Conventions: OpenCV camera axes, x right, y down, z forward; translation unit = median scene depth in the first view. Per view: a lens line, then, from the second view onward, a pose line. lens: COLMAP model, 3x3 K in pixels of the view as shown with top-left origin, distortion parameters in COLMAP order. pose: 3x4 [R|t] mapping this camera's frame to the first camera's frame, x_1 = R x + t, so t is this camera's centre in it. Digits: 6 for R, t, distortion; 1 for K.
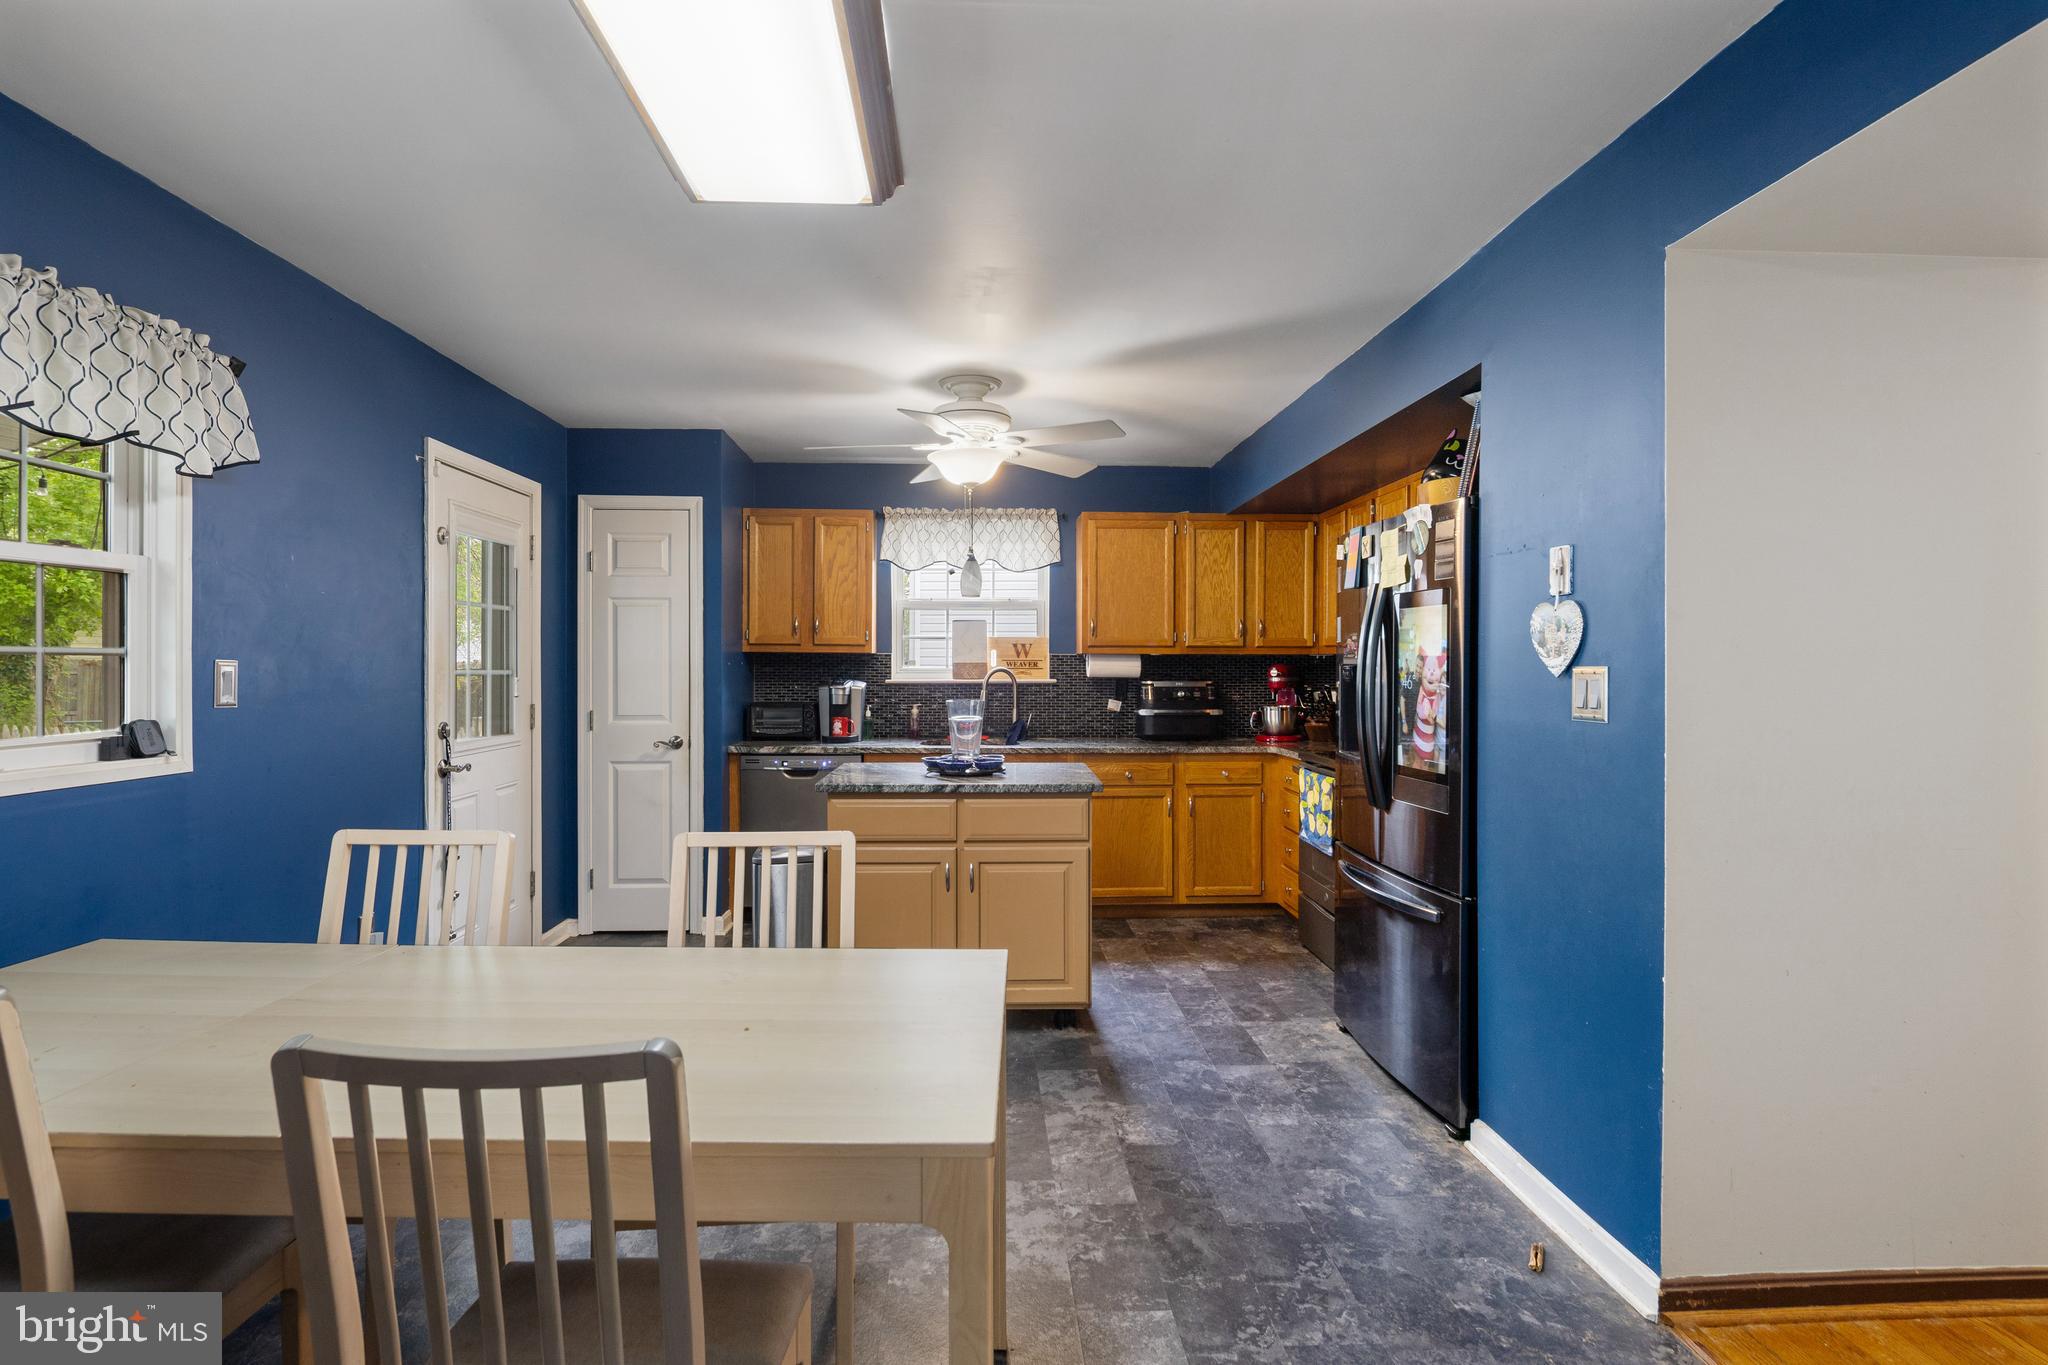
lens RADIAL K [[993.3, 0, 1005.9], [0, 993.3, 669.7], [0, 0, 1]] dist [0.006234, -0.004059]
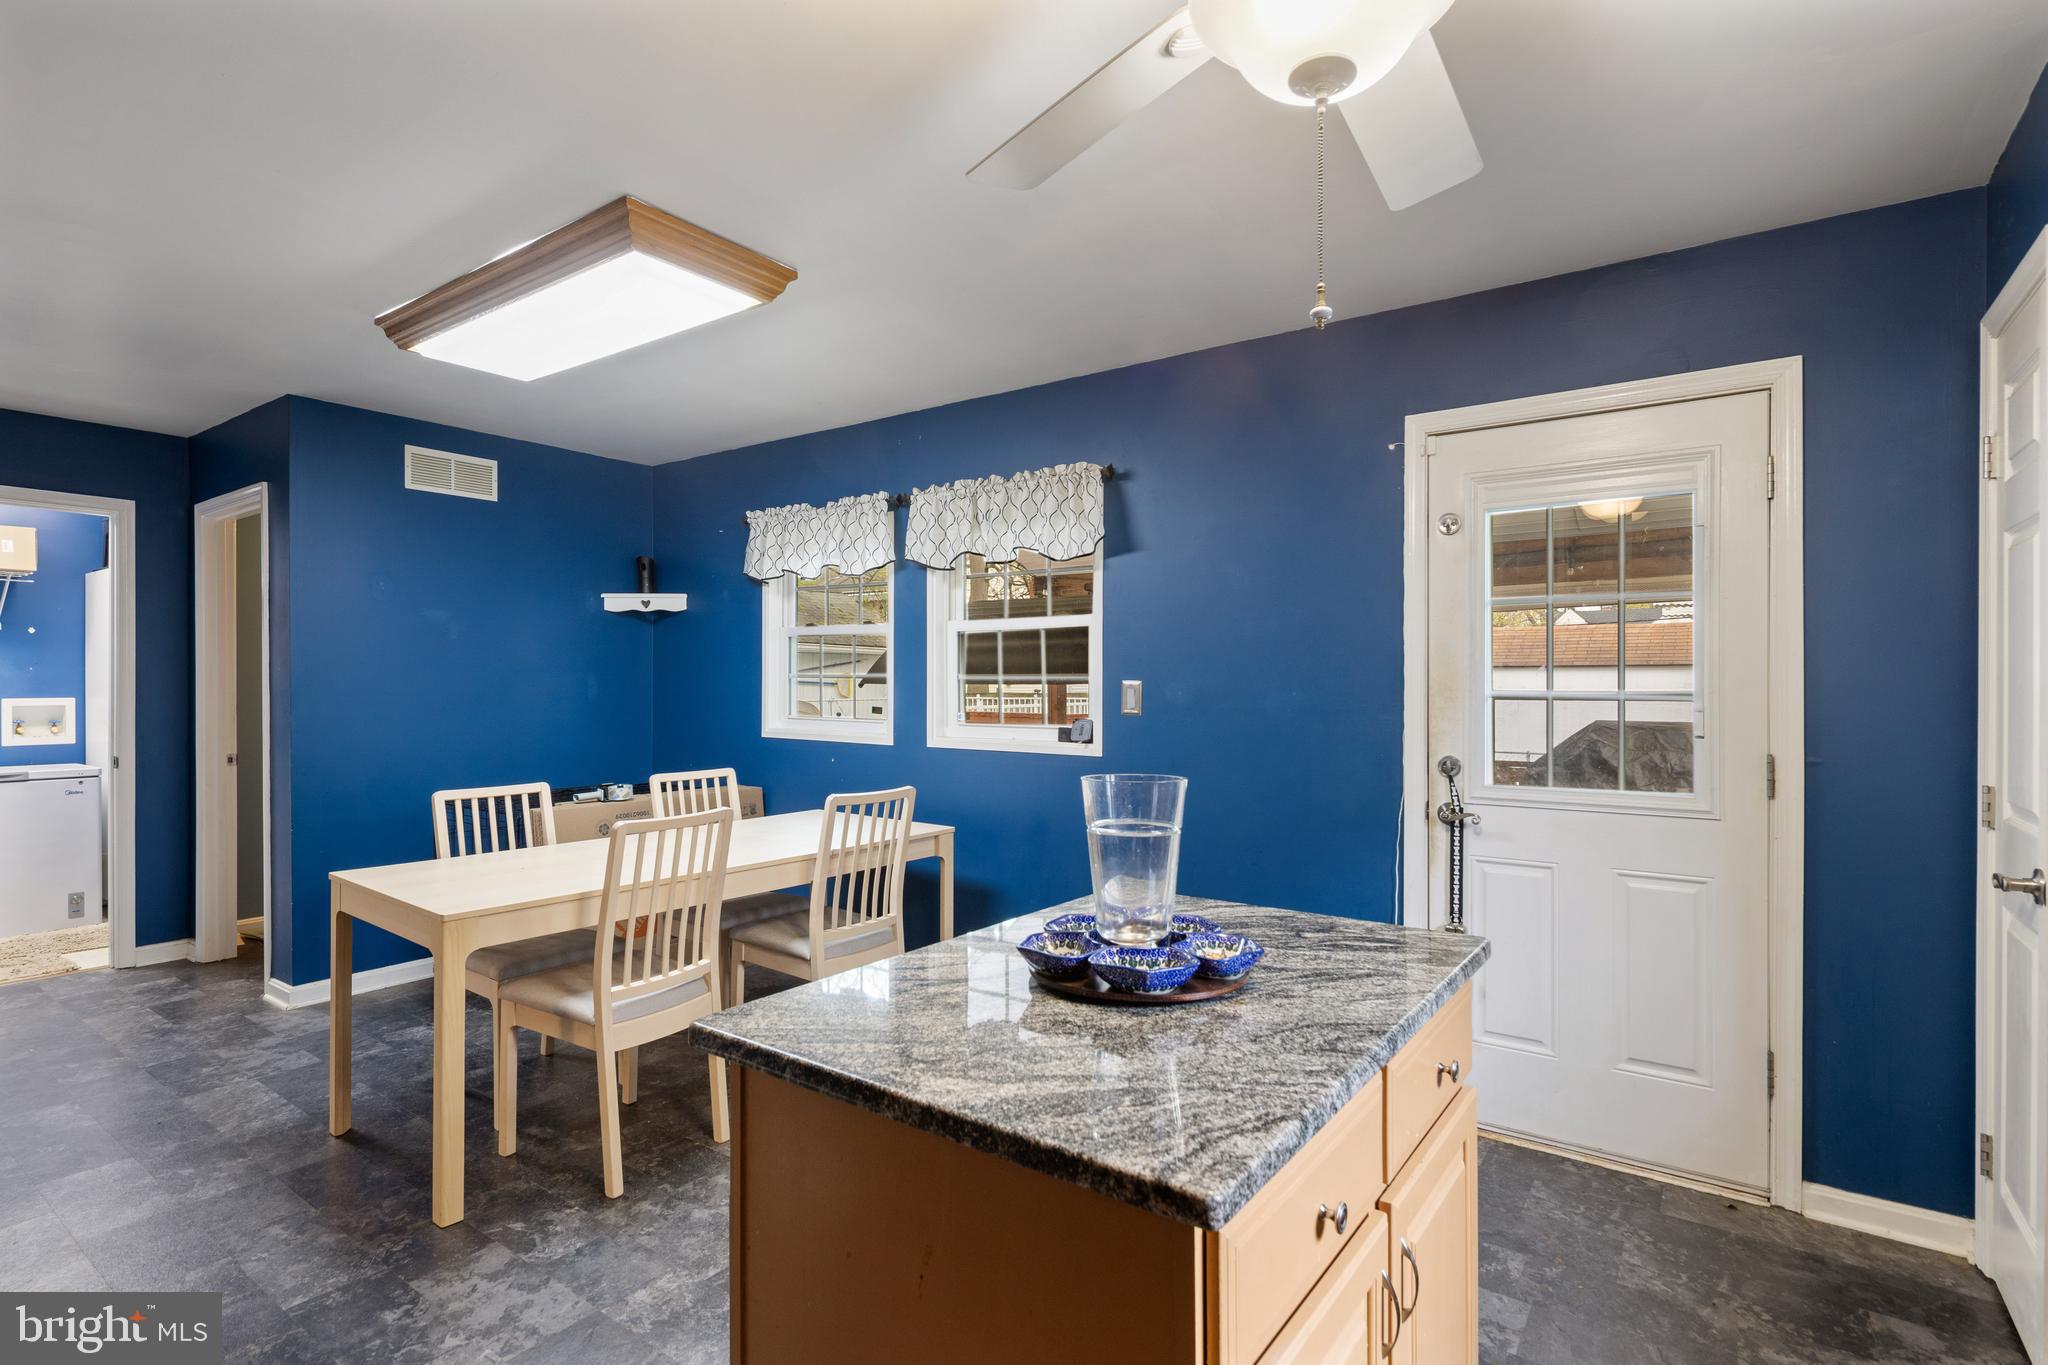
lens RADIAL K [[993.3, 0, 1017.4], [0, 993.3, 681.8], [0, 0, 1]] dist [0.006234, -0.004059]
pose [[-0.612809, -0.005243, -0.790214, 0.264444], [-0.007361, 0.999972, -0.000927, -0.003802], [0.790197, 0.005249, -0.612830, 1.136922]]
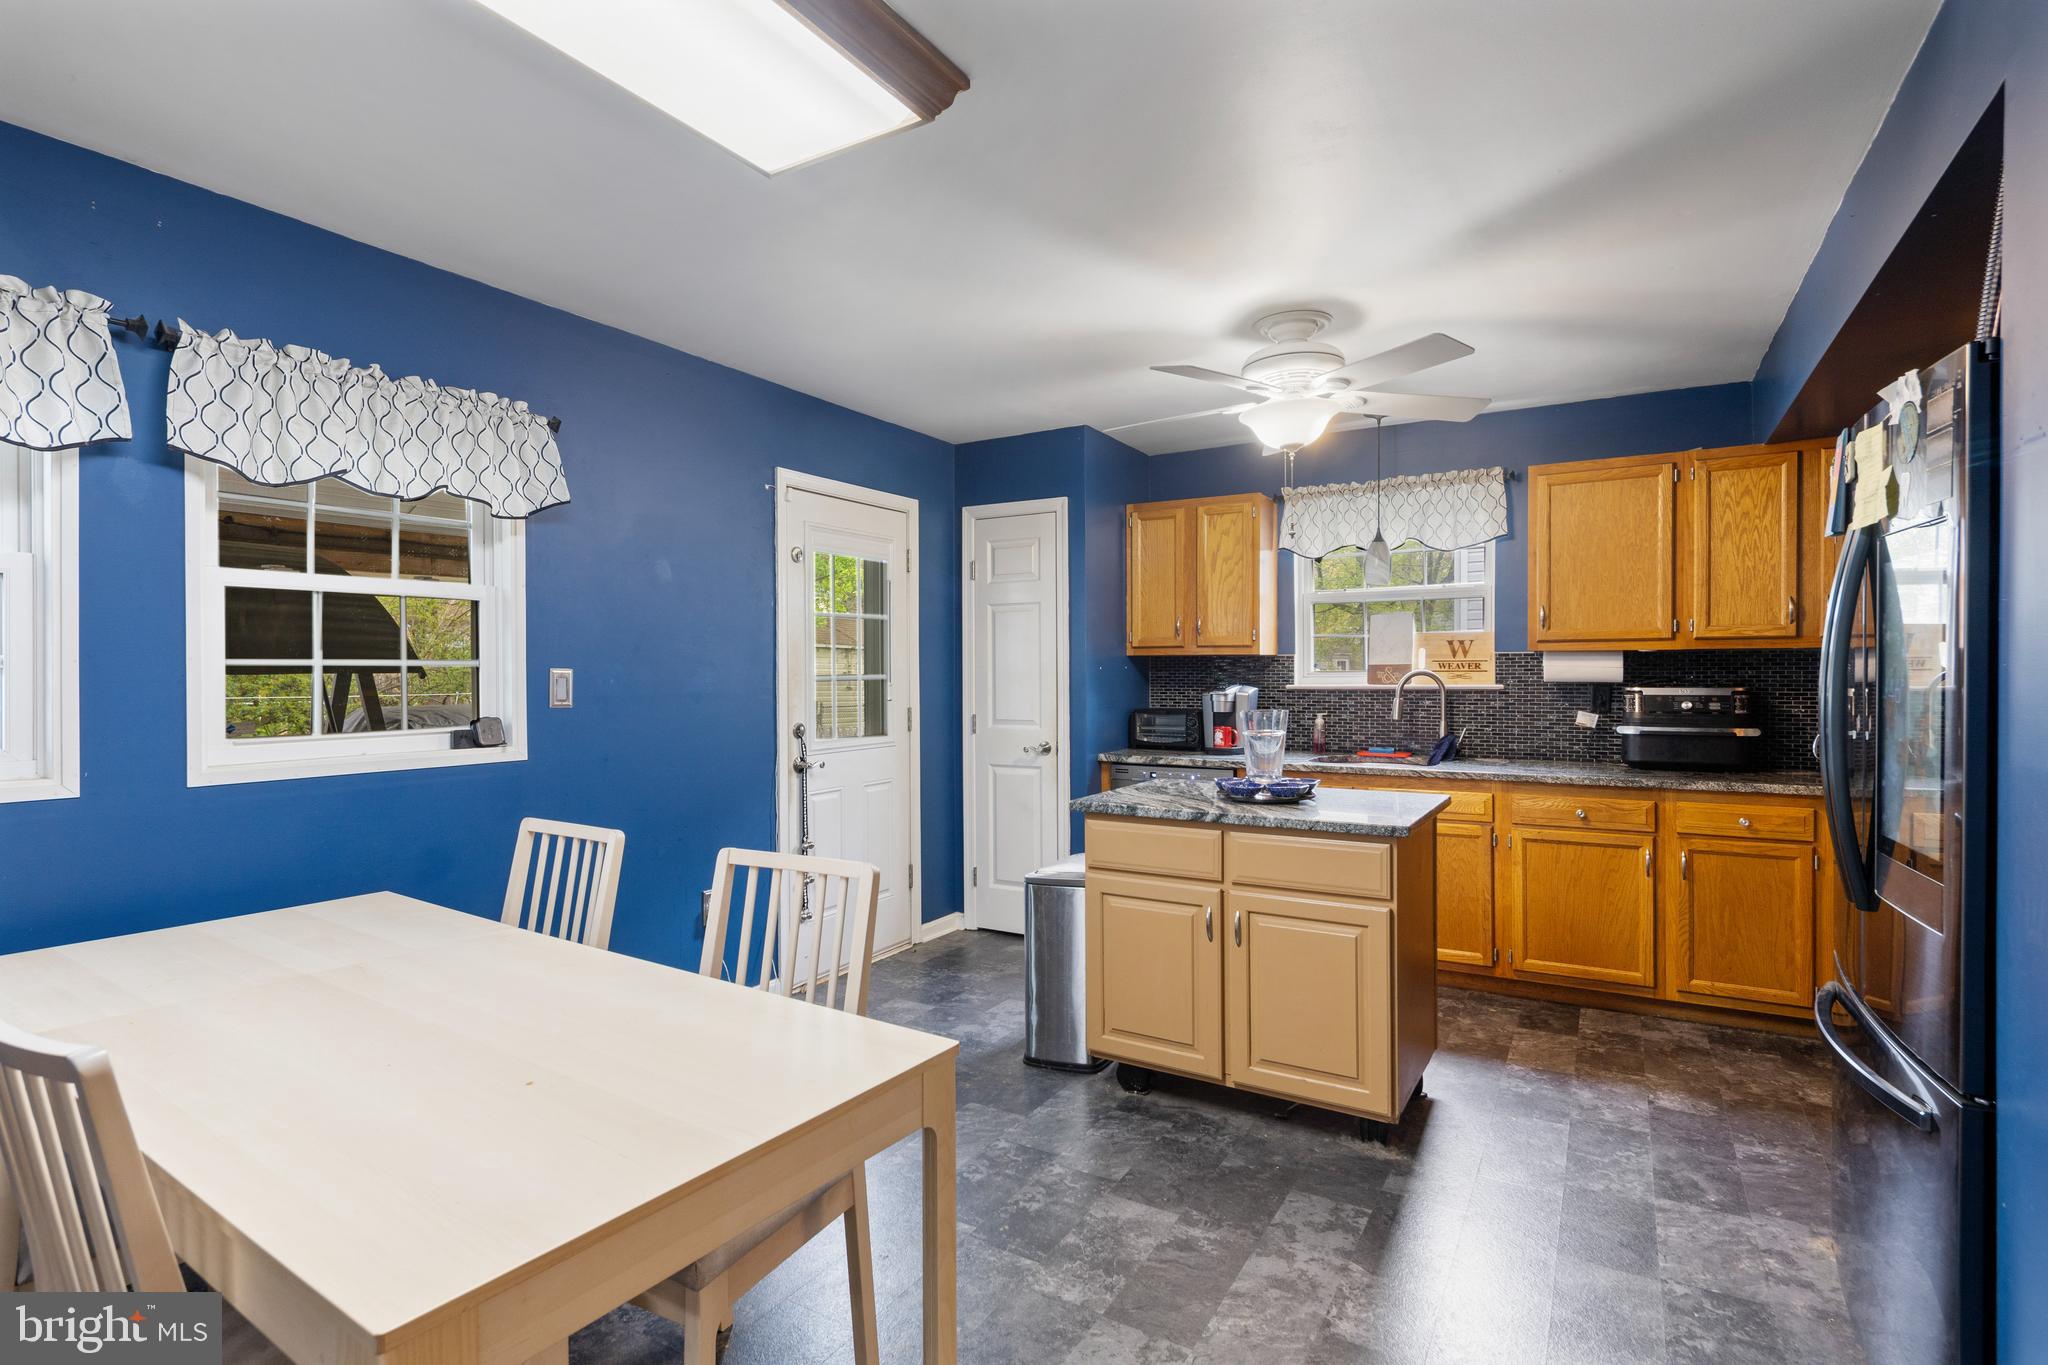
lens RADIAL K [[993.3, 0, 1016.4], [0, 993.3, 680.3], [0, 0, 1]] dist [0.006234, -0.004059]
pose [[0.837769, -0.001324, -0.546024, 0.226088], [0.004793, 0.999976, 0.004929, 0.000739], [0.546004, -0.006746, 0.837755, 0.192618]]
